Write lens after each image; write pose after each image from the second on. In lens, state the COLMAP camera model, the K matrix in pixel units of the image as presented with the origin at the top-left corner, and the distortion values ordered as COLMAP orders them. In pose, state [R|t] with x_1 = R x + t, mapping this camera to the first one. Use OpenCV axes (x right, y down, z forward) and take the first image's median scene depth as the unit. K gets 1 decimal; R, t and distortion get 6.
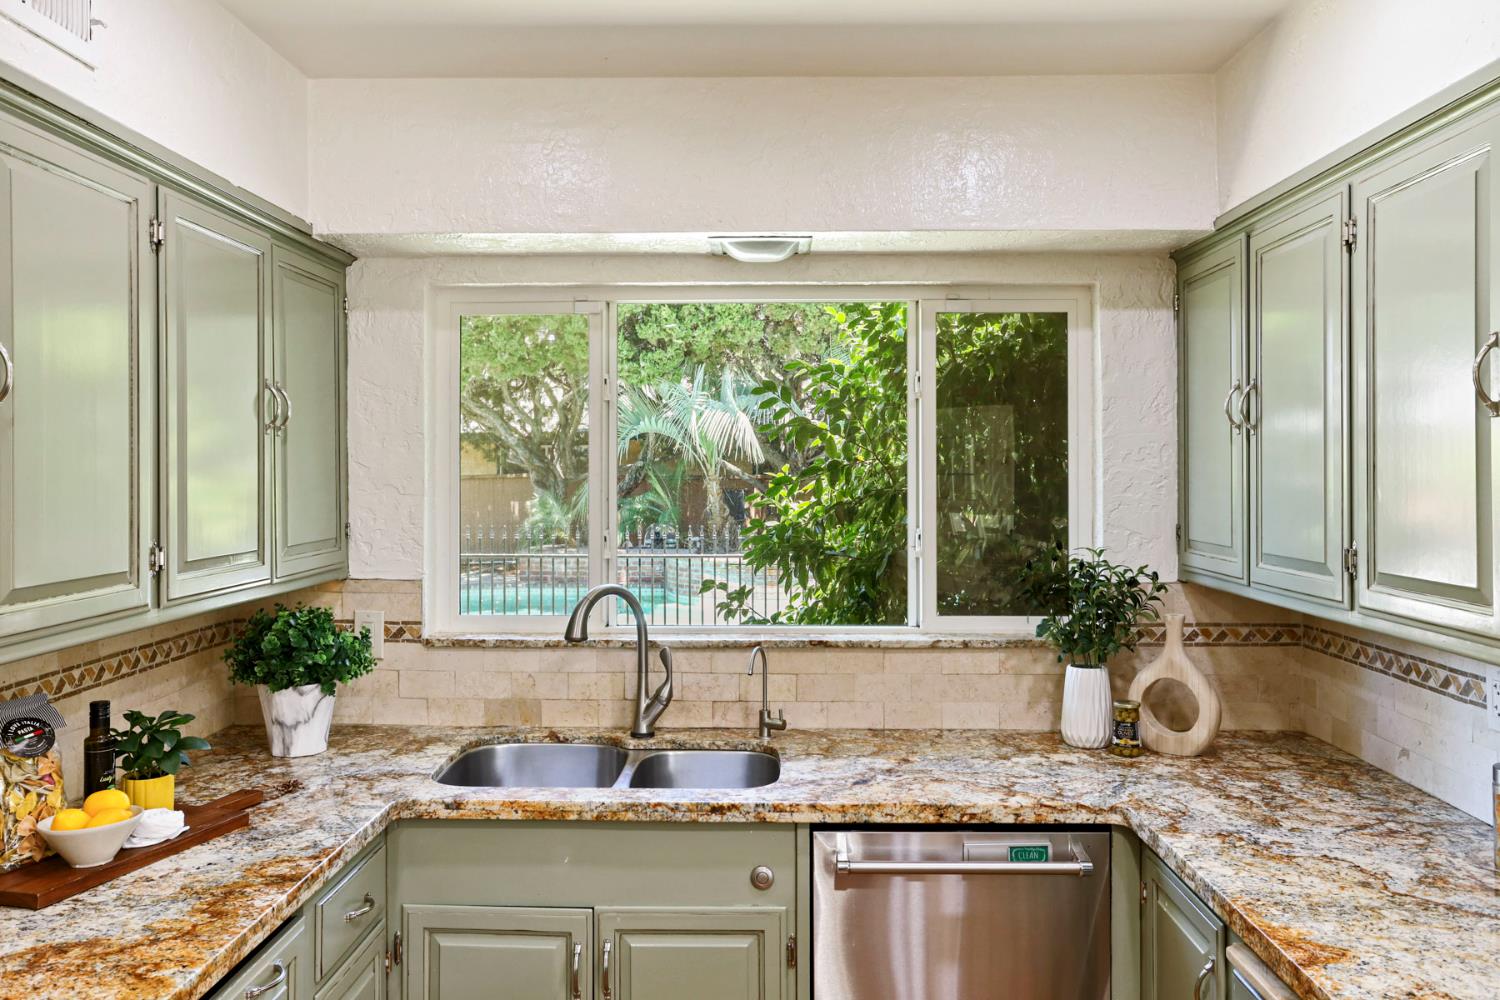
lens RADIAL K [[1209.5, 0, 746.0], [0, 1209.5, 464.0], [0, 0, 1]] dist [-0.005405, 0.043129]
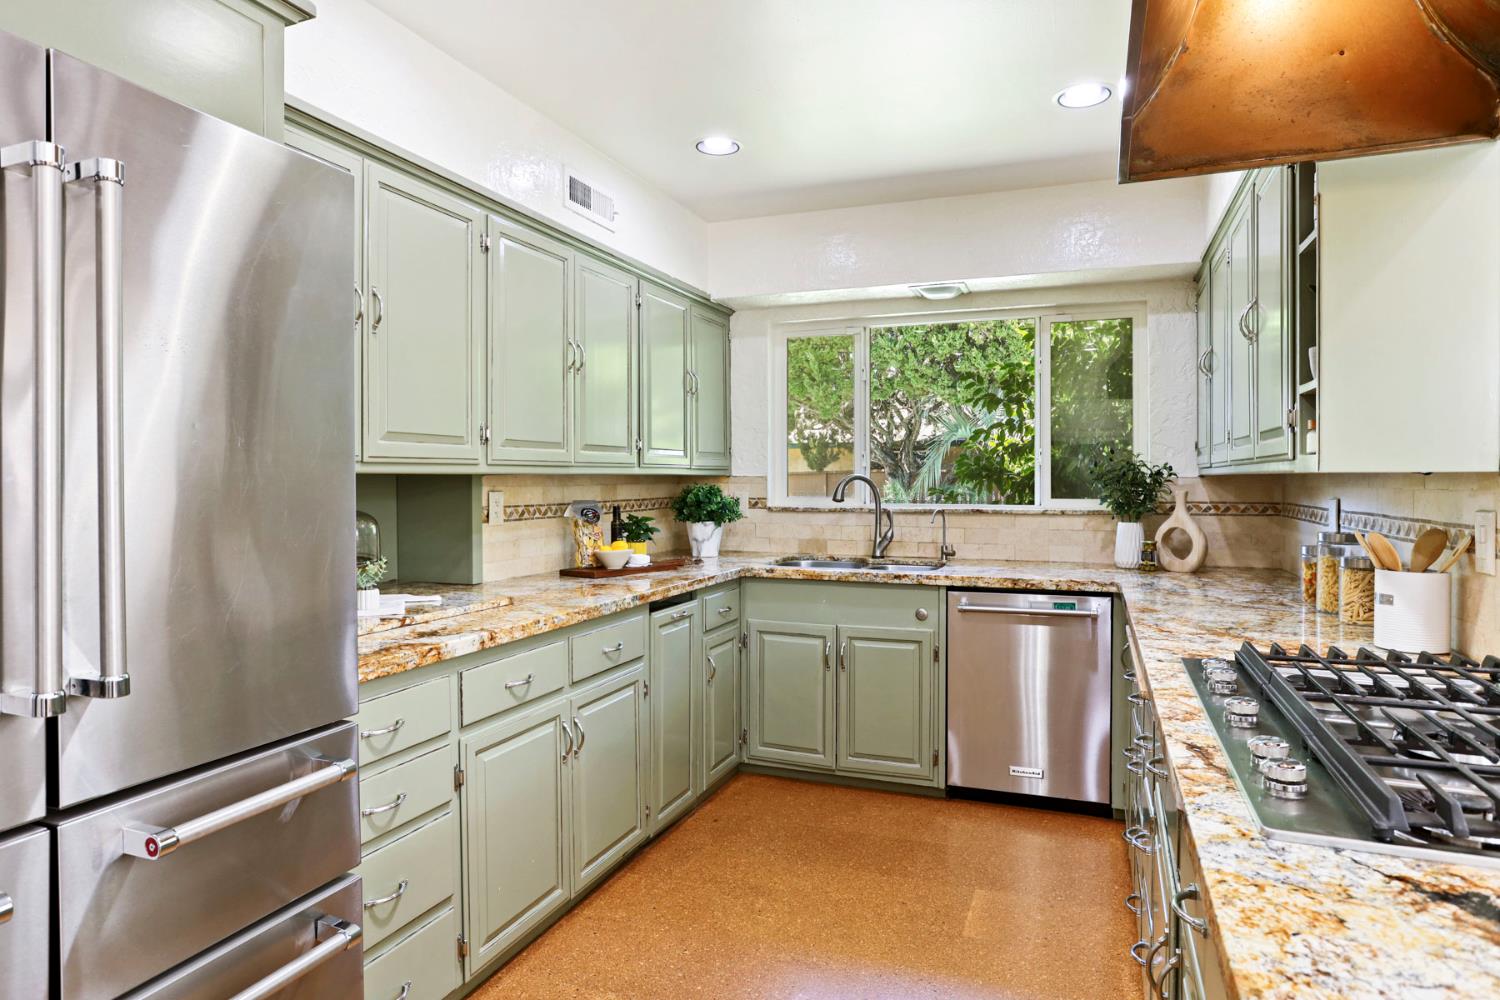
lens RADIAL K [[875.4, 0, 742.8], [0, 875.4, 485.6], [0, 0, 1]] dist [-0.051453, 0.025389]
pose [[0.937282, 0.003531, -0.348553, 0.197712], [0.001121, 0.999913, 0.013143, 0.099971], [0.348569, -0.012710, 0.937197, -0.346617]]
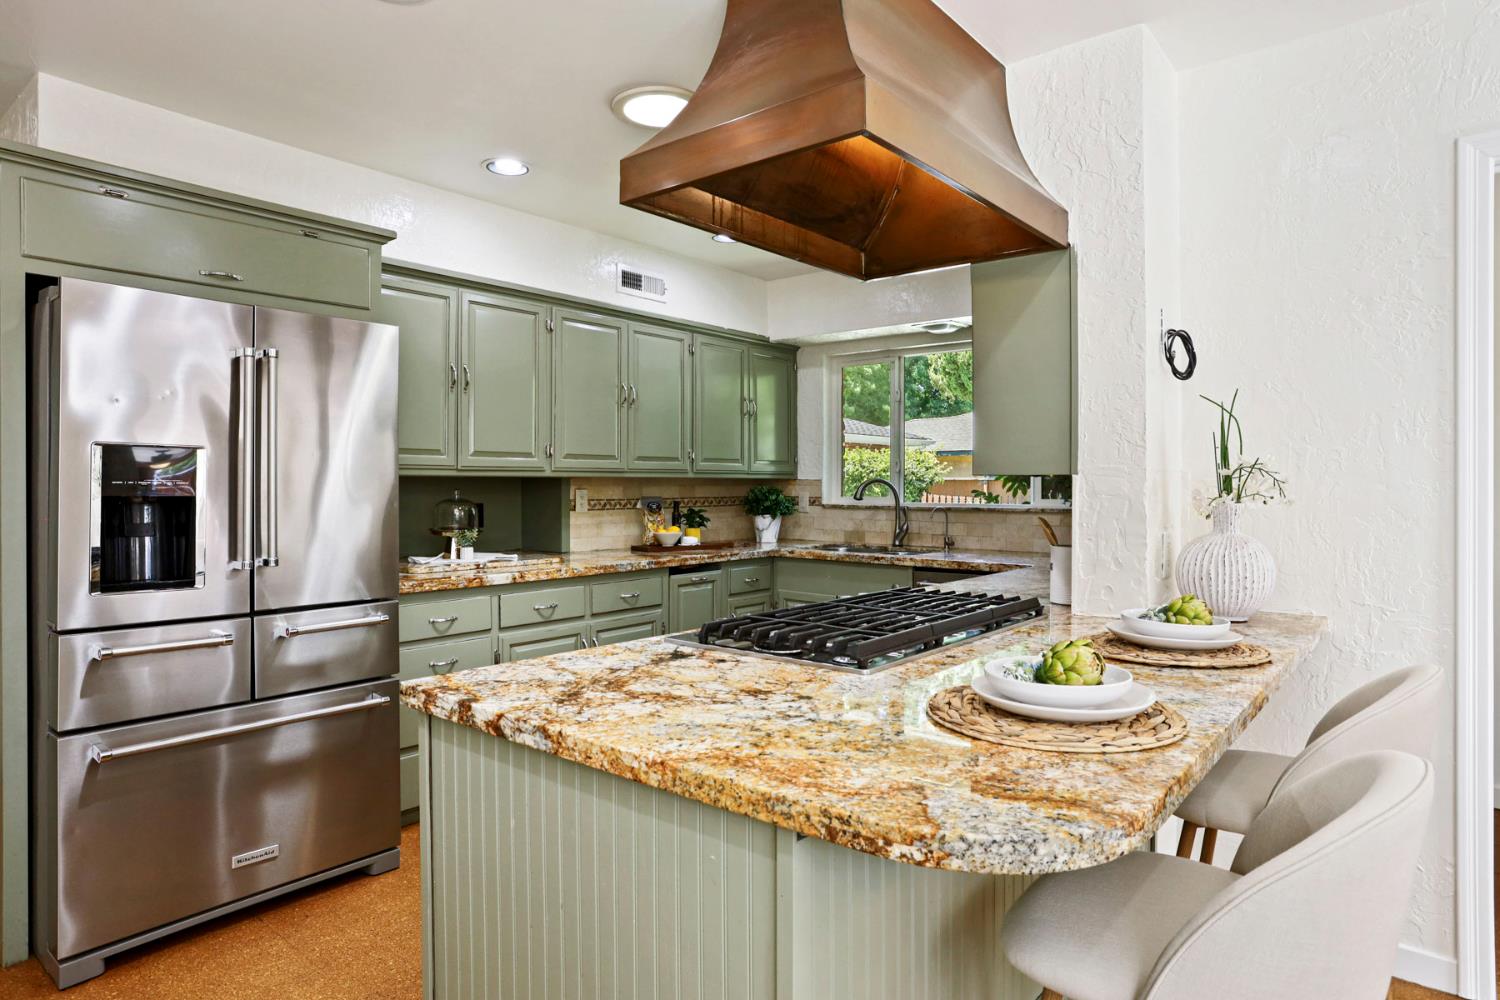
lens RADIAL K [[875.4, 0, 739.5], [0, 875.4, 489.5], [0, 0, 1]] dist [-0.051453, 0.025389]
pose [[0.786653, 0.007344, -0.617351, 0.728727], [-0.000287, 0.999933, 0.011530, 0.103068], [0.617395, -0.008893, 0.786603, -0.498496]]
